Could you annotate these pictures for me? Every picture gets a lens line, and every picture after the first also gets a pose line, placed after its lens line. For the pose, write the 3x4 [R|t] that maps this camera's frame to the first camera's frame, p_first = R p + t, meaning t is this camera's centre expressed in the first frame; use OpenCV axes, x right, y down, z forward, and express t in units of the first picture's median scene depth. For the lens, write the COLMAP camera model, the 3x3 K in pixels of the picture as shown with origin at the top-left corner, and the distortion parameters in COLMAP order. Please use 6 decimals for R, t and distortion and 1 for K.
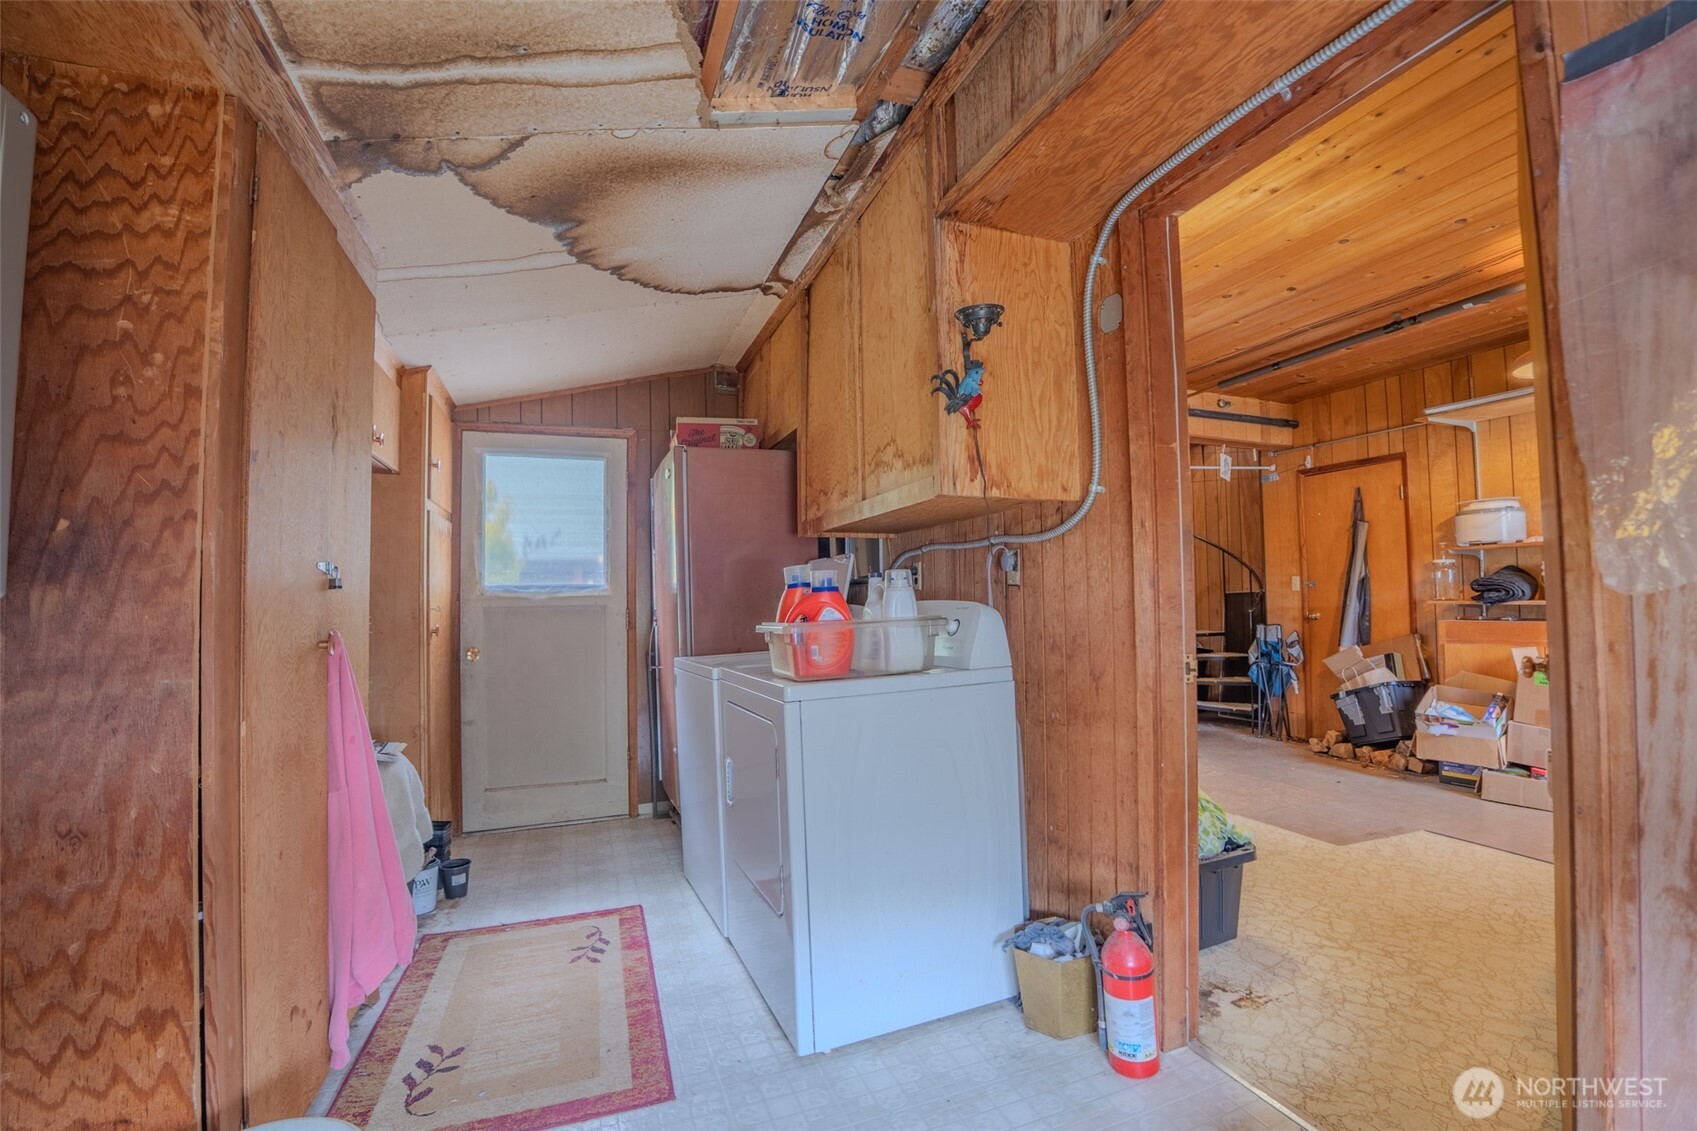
lens RADIAL K [[742.1, 0, 857.1], [0, 742.1, 569.2], [0, 0, 1]] dist [-0.062202, 0.012183]
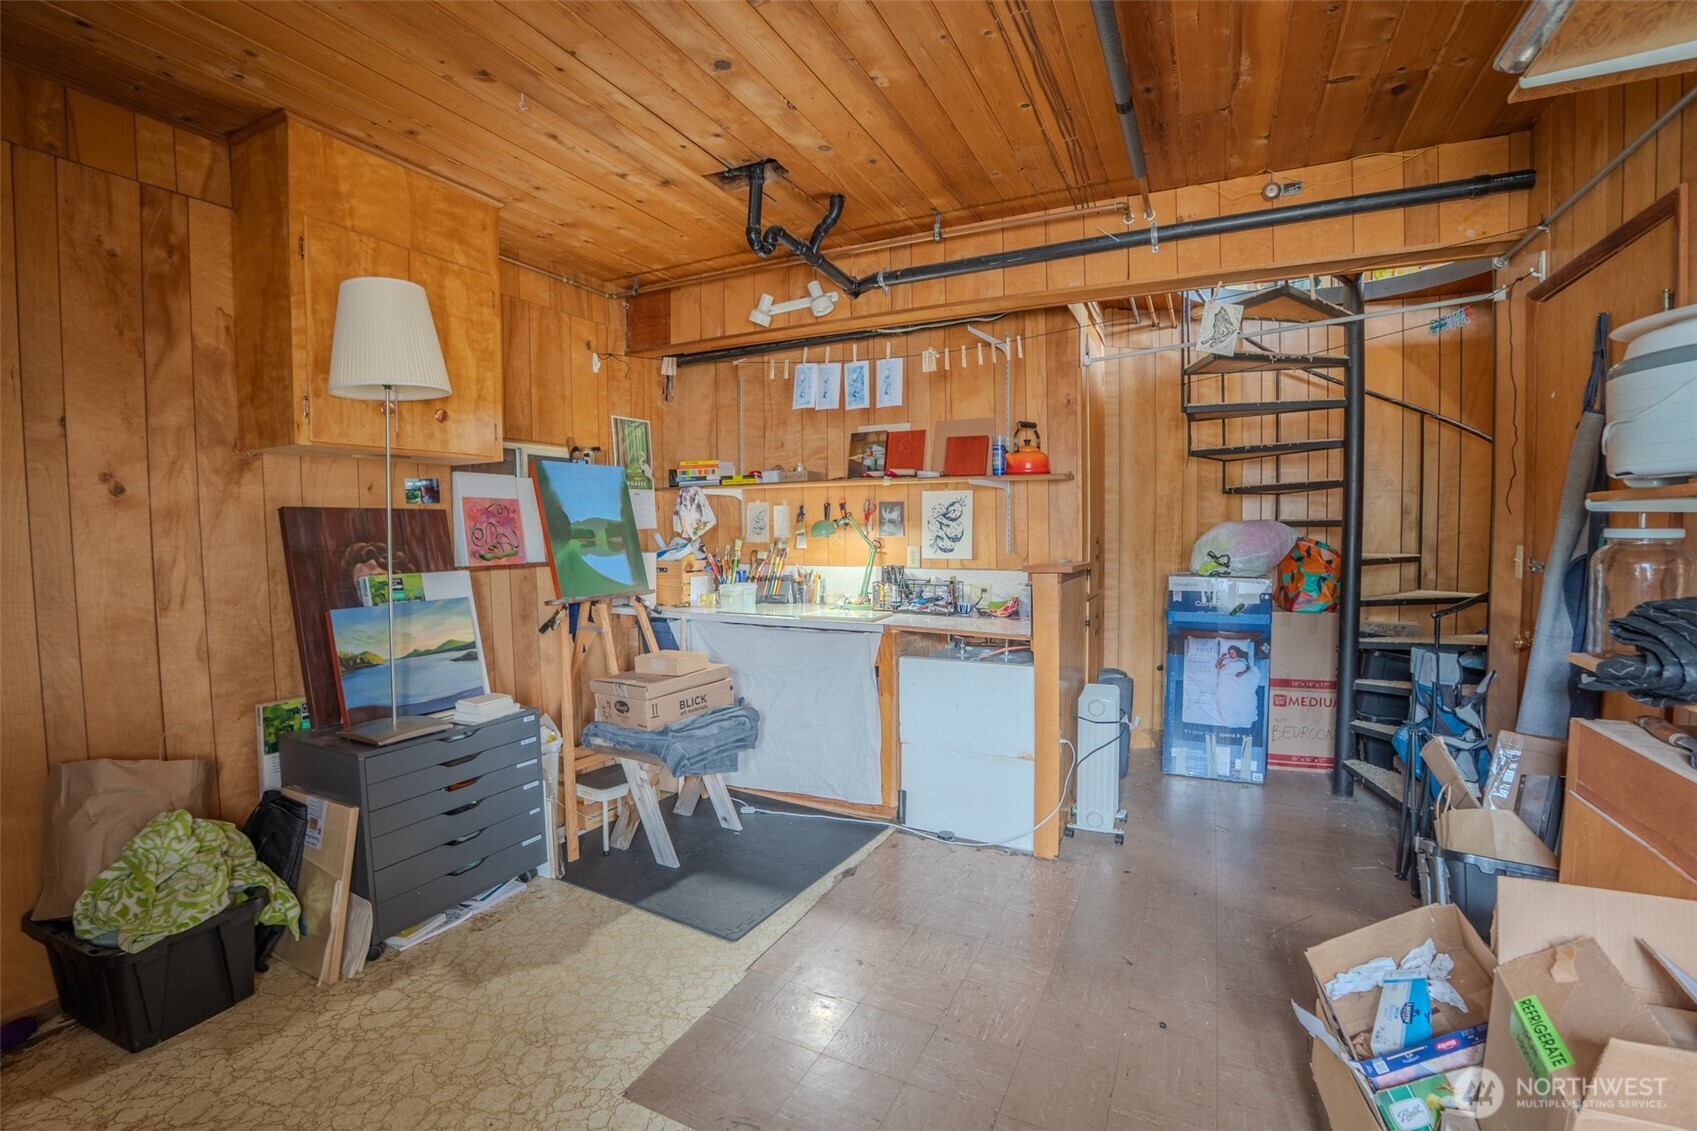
lens RADIAL K [[742.1, 0, 857.1], [0, 742.1, 569.2], [0, 0, 1]] dist [-0.062202, 0.012183]
pose [[0.686964, 0.040790, -0.725546, 0.649415], [0.039721, 0.994823, 0.093538, -0.031610], [0.725605, -0.093077, 0.681787, 0.437594]]
